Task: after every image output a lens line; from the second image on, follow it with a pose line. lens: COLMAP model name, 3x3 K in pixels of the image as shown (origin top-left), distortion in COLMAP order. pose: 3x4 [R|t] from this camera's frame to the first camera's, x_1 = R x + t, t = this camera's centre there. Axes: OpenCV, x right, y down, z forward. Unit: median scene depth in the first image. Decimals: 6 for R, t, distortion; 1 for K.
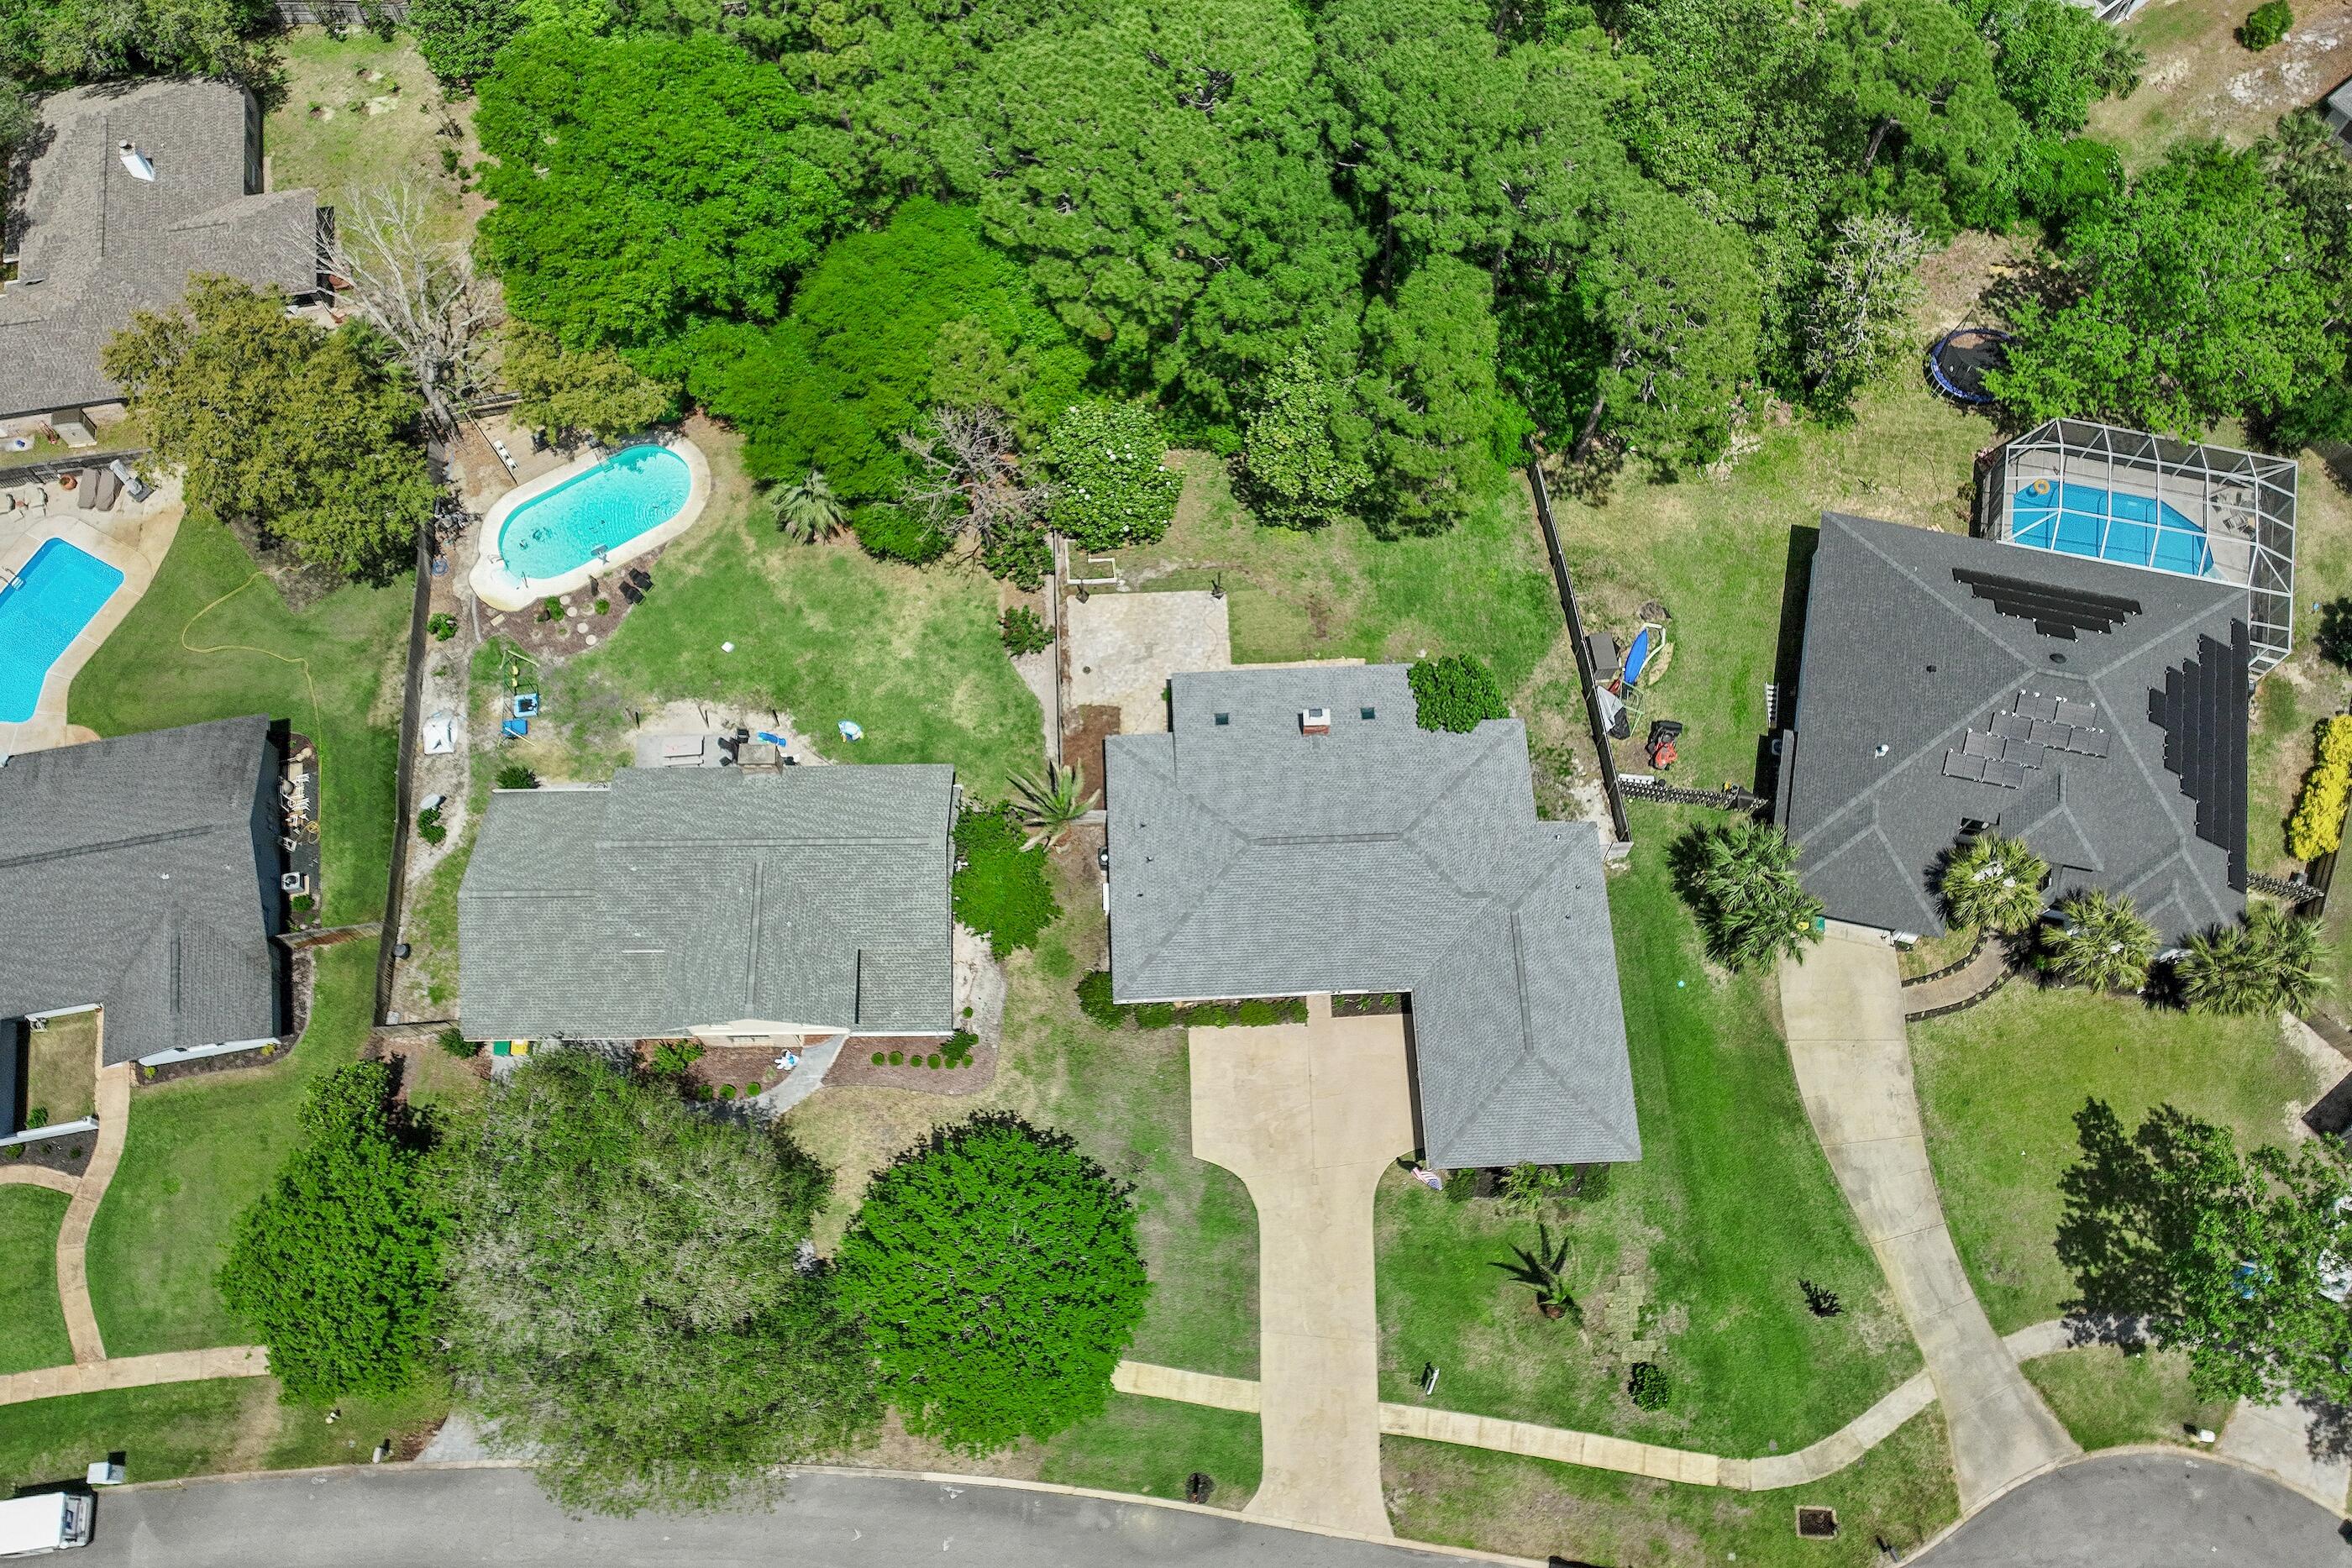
lens RADIAL K [[1965.7, 0, 1176.0], [0, 1965.7, 784.0], [0, 0, 1]] dist [0.004047, -0.002851]
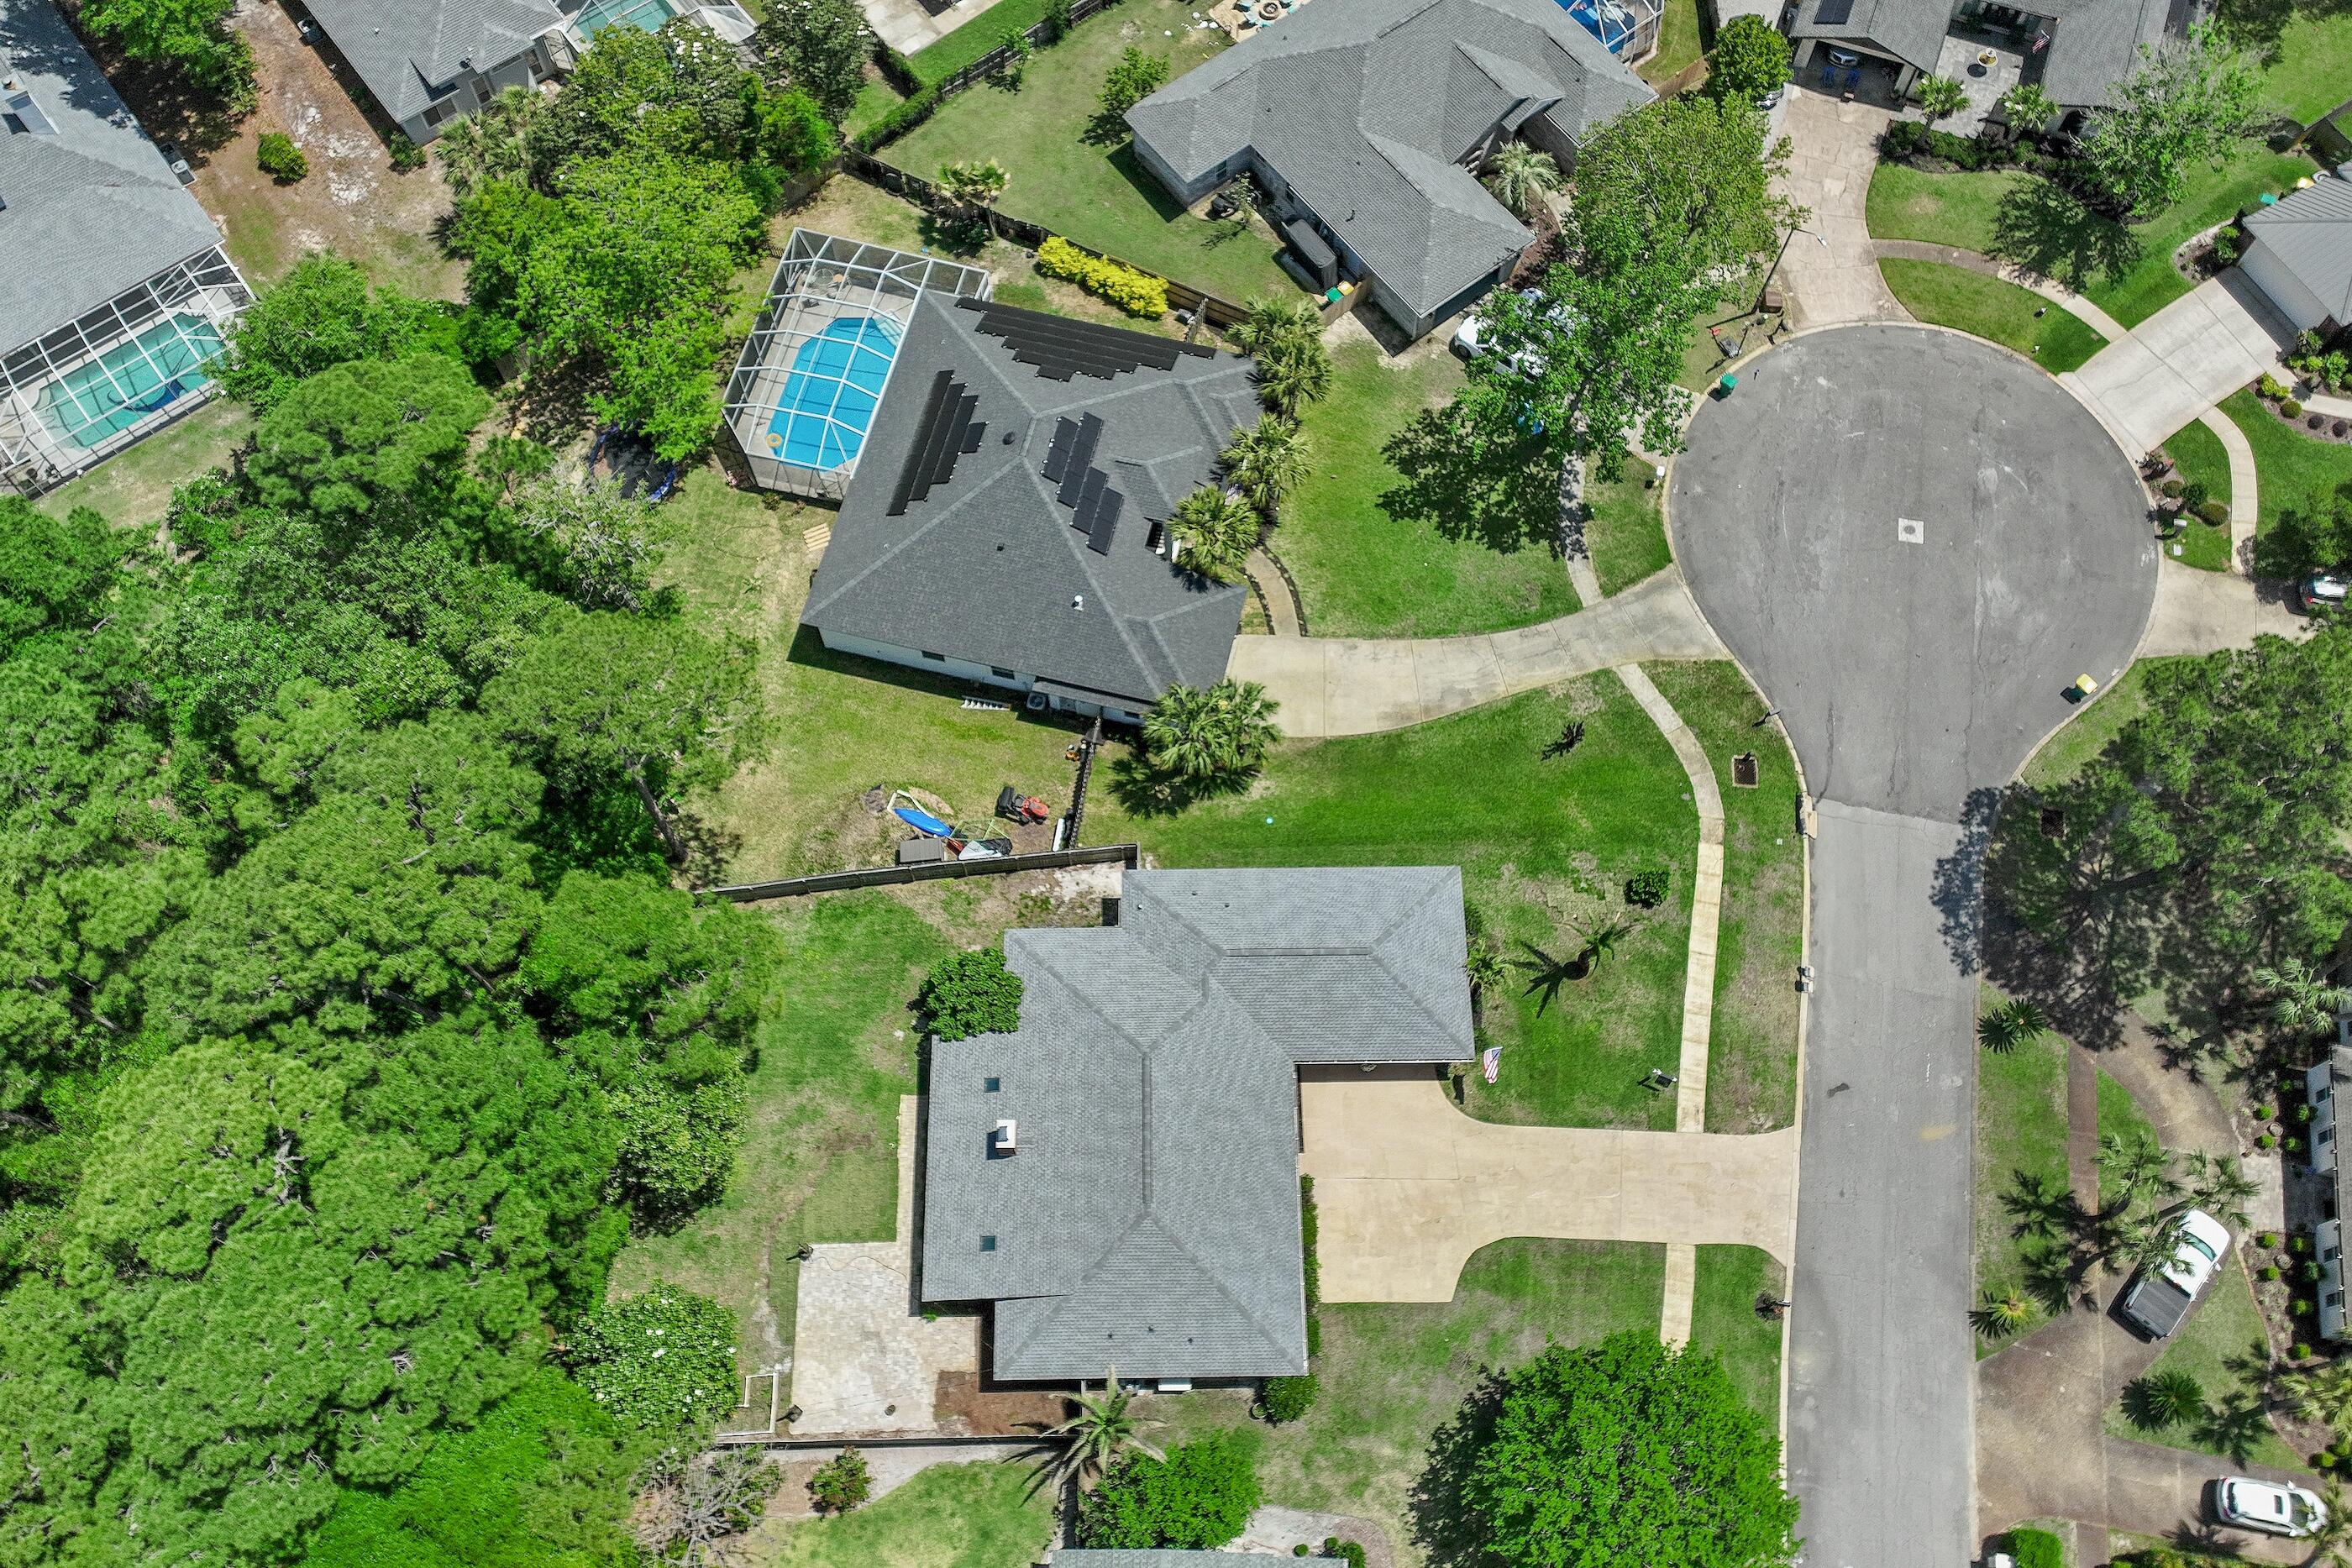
lens RADIAL K [[1965.7, 0, 1176.0], [0, 1965.7, 784.0], [0, 0, 1]] dist [0.004047, -0.002851]
pose [[0.026243, -0.913294, 0.406454, -0.153847], [0.922284, 0.178965, 0.342584, -0.311116], [-0.385621, 0.365875, 0.847013, 0.128834]]
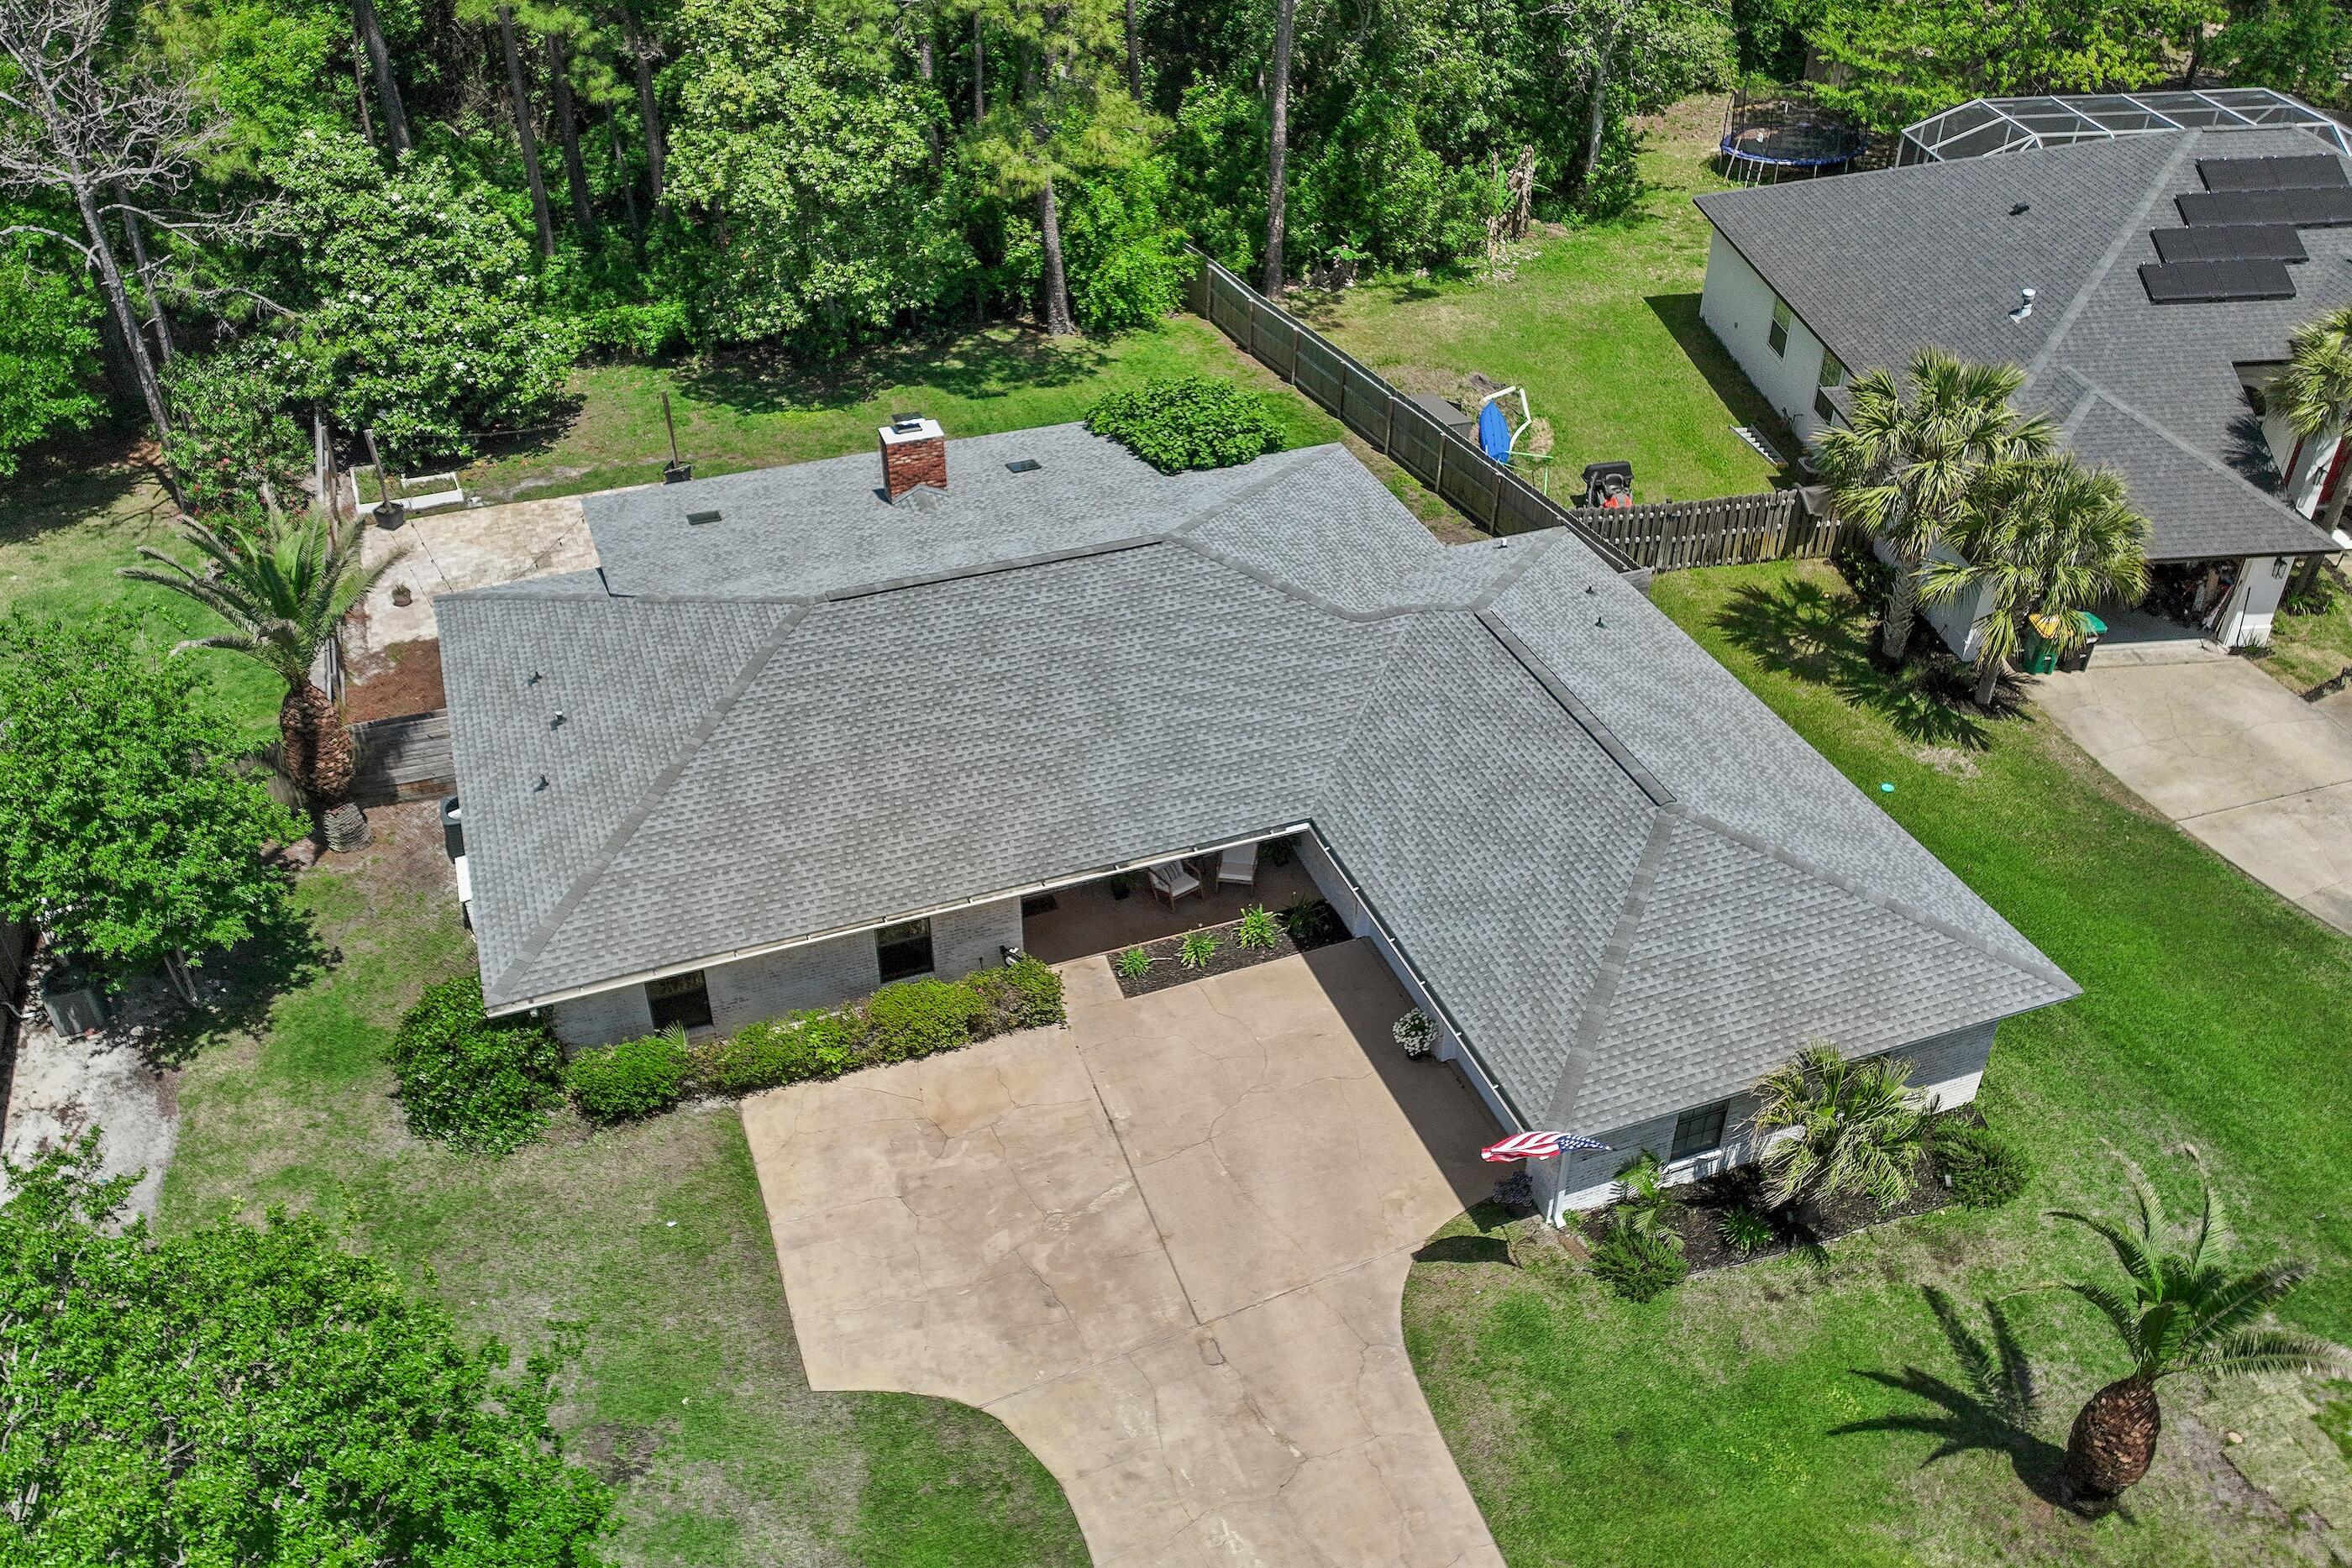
lens RADIAL K [[1965.7, 0, 1176.0], [0, 1965.7, 784.0], [0, 0, 1]] dist [0.004047, -0.002851]
pose [[0.951419, -0.172299, 0.255178, 0.001015], [0.281745, 0.821451, -0.495820, 0.274231], [-0.124187, 0.543628, 0.830088, 0.675519]]
